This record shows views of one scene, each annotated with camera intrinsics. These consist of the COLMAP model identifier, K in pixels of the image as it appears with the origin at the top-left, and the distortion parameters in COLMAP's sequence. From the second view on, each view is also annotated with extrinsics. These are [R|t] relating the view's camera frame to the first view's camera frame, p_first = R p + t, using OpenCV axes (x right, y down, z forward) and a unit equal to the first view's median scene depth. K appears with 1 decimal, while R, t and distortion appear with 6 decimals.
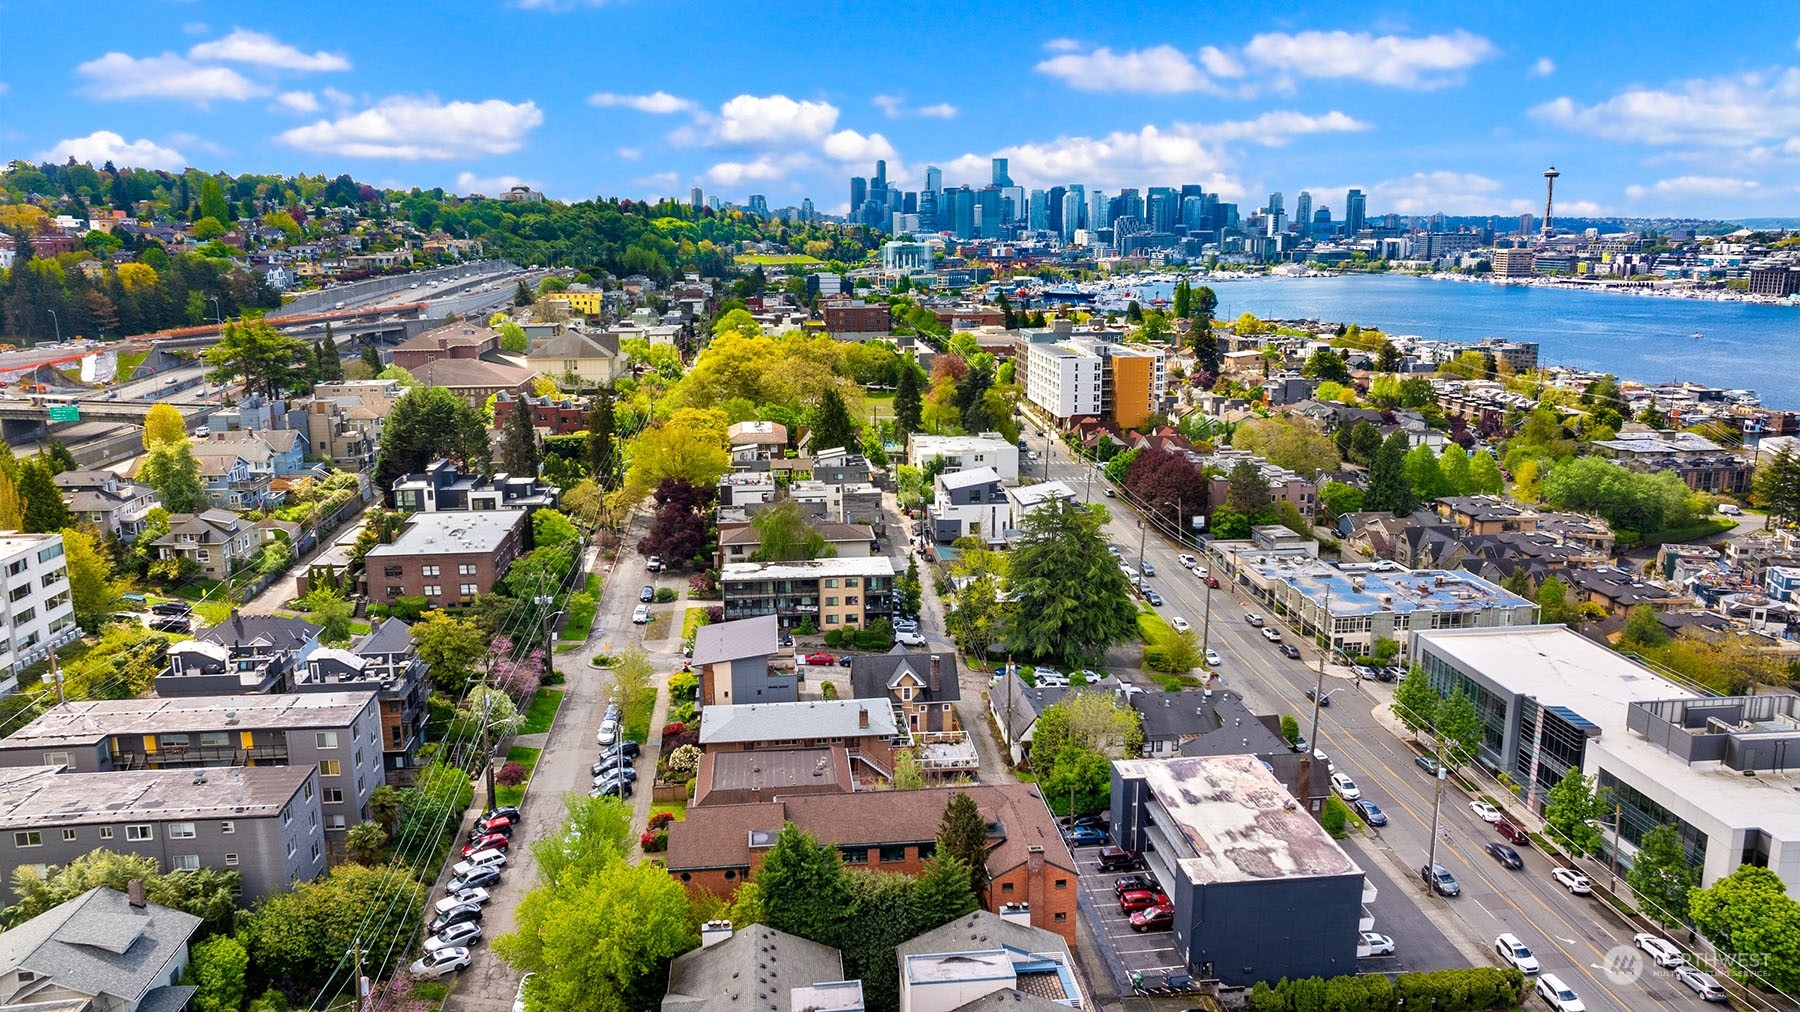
lens RADIAL K [[1237.4, 0, 888.8], [0, 1237.4, 505.0], [0, 0, 1]] dist [-0.017582, 0.006076]
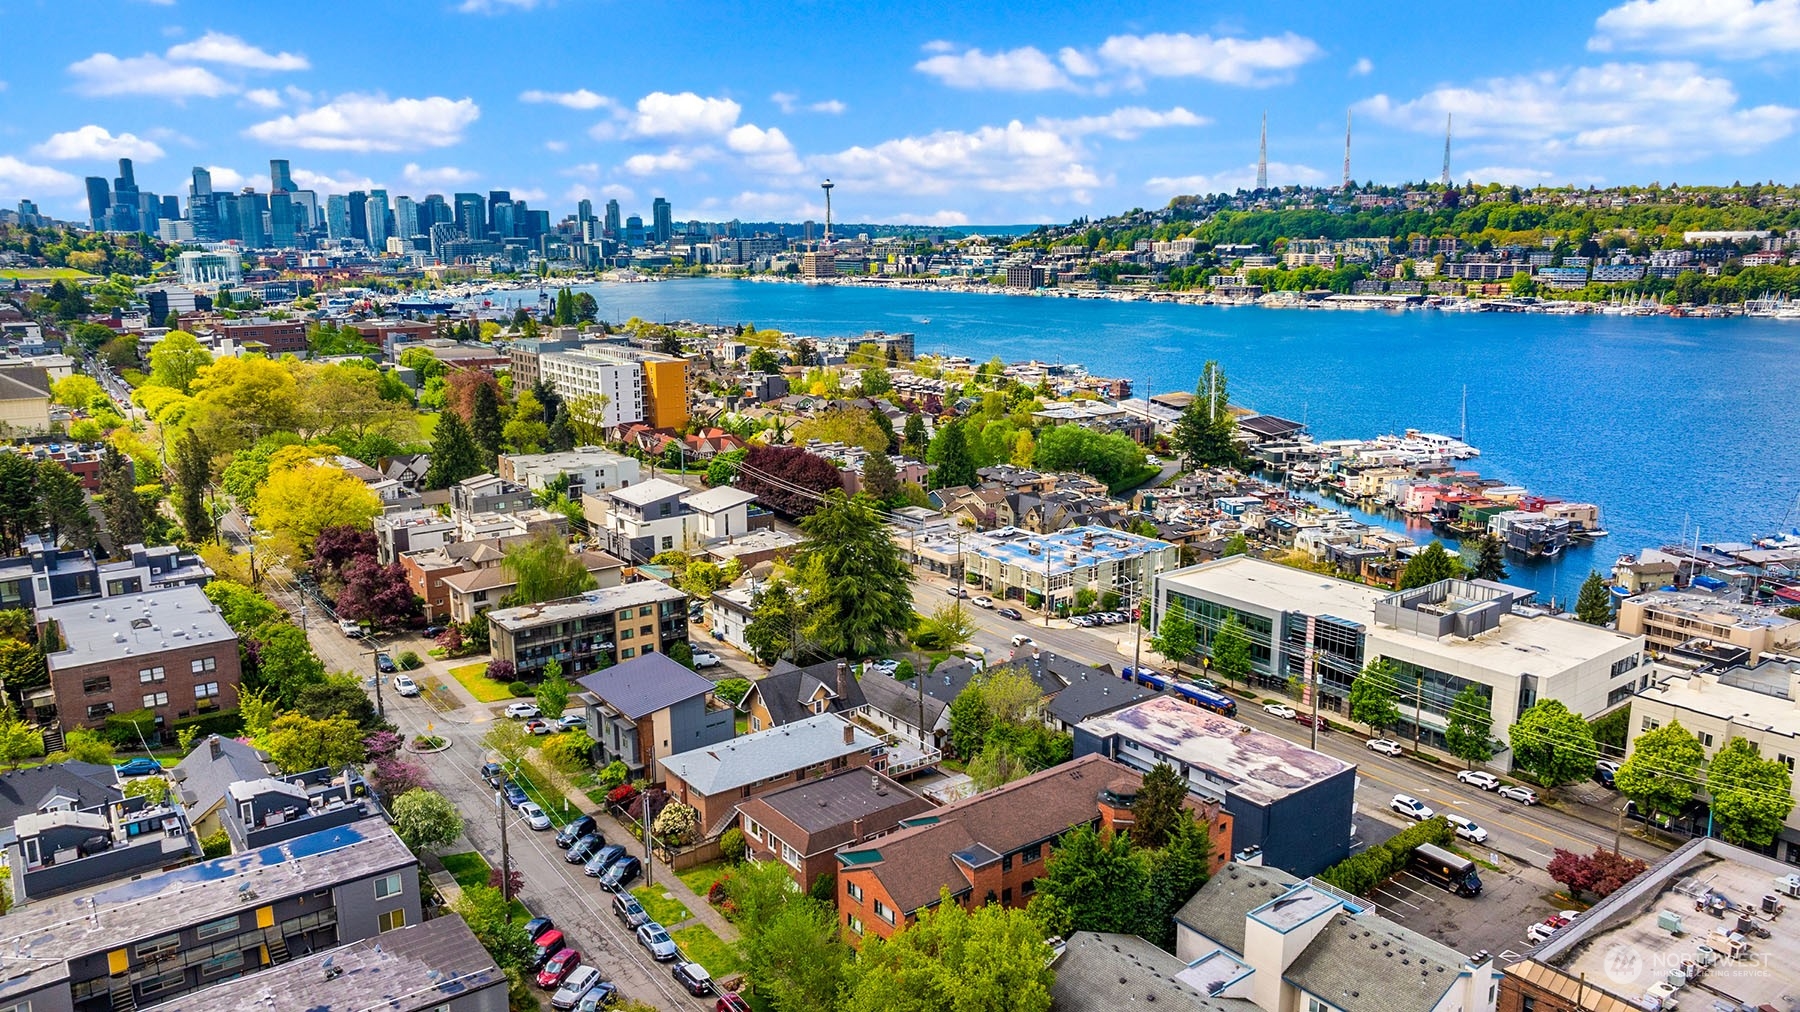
lens RADIAL K [[1237.4, 0, 888.8], [0, 1237.4, 505.0], [0, 0, 1]] dist [-0.017582, 0.006076]
pose [[0.862700, -0.108569, 0.493924, -0.286143], [0.111184, 0.993506, 0.024184, -0.016277], [-0.493342, 0.034053, 0.869169, 0.087717]]
